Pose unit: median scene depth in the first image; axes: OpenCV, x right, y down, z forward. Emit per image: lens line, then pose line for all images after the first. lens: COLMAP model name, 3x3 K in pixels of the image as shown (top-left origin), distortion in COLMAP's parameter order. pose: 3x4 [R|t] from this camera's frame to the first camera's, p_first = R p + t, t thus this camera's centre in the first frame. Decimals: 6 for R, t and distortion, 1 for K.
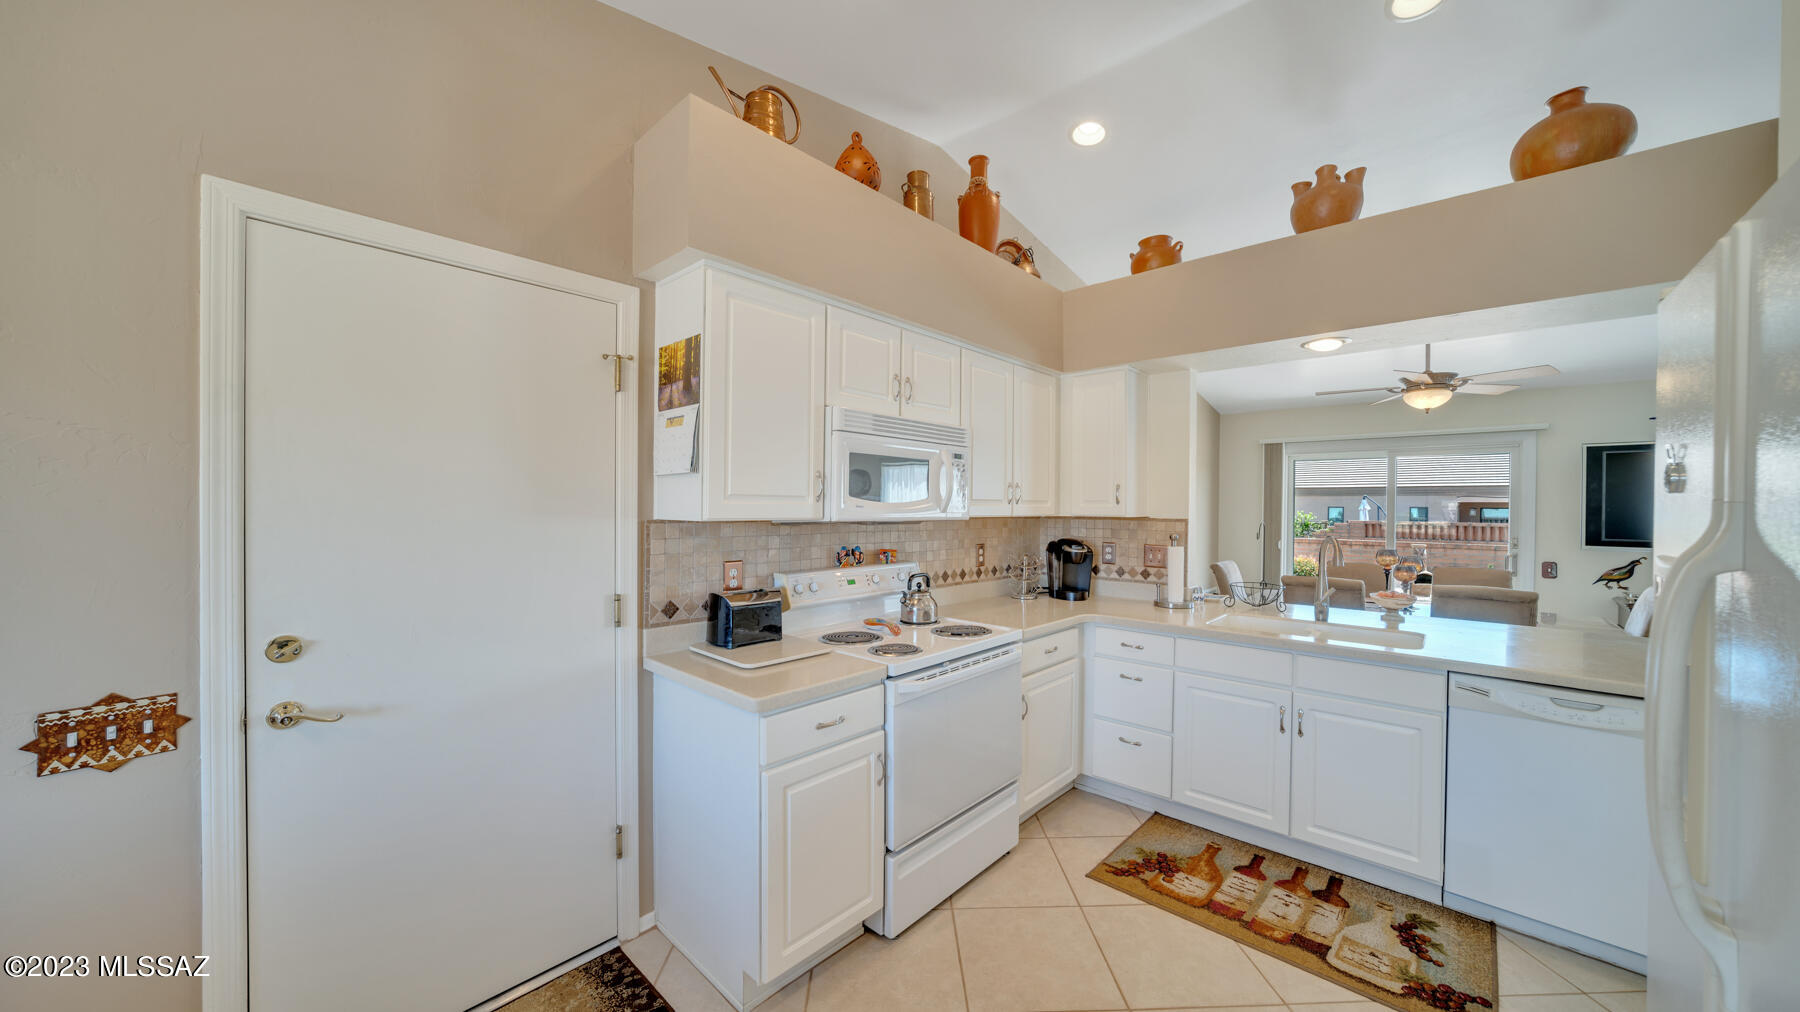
lens RADIAL K [[612.1, 0, 903.1], [0, 612.1, 510.0], [0, 0, 1]] dist [-0.031046, 0.007585]
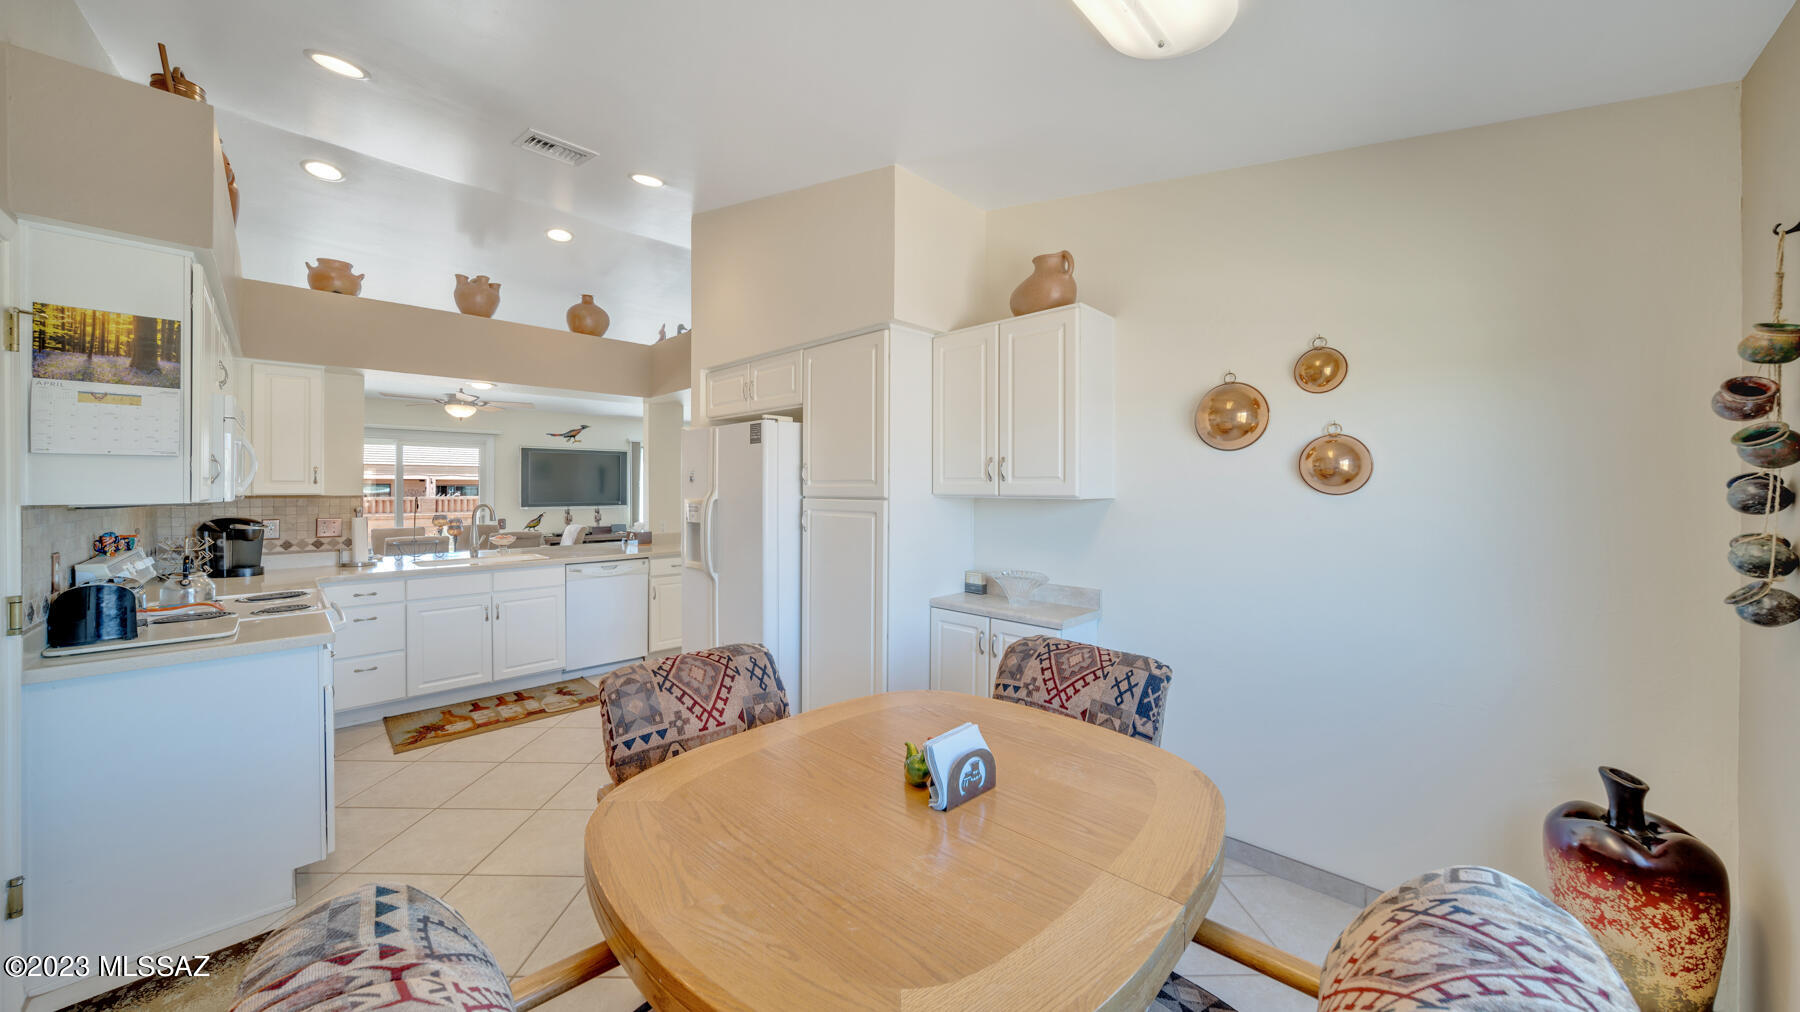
lens RADIAL K [[612.1, 0, 903.1], [0, 612.1, 510.0], [0, 0, 1]] dist [-0.031046, 0.007585]
pose [[0.020089, -0.045687, 0.998754, -0.972176], [0.005798, 0.998944, 0.045579, -0.005853], [-0.999781, 0.004875, 0.020332, -0.181450]]
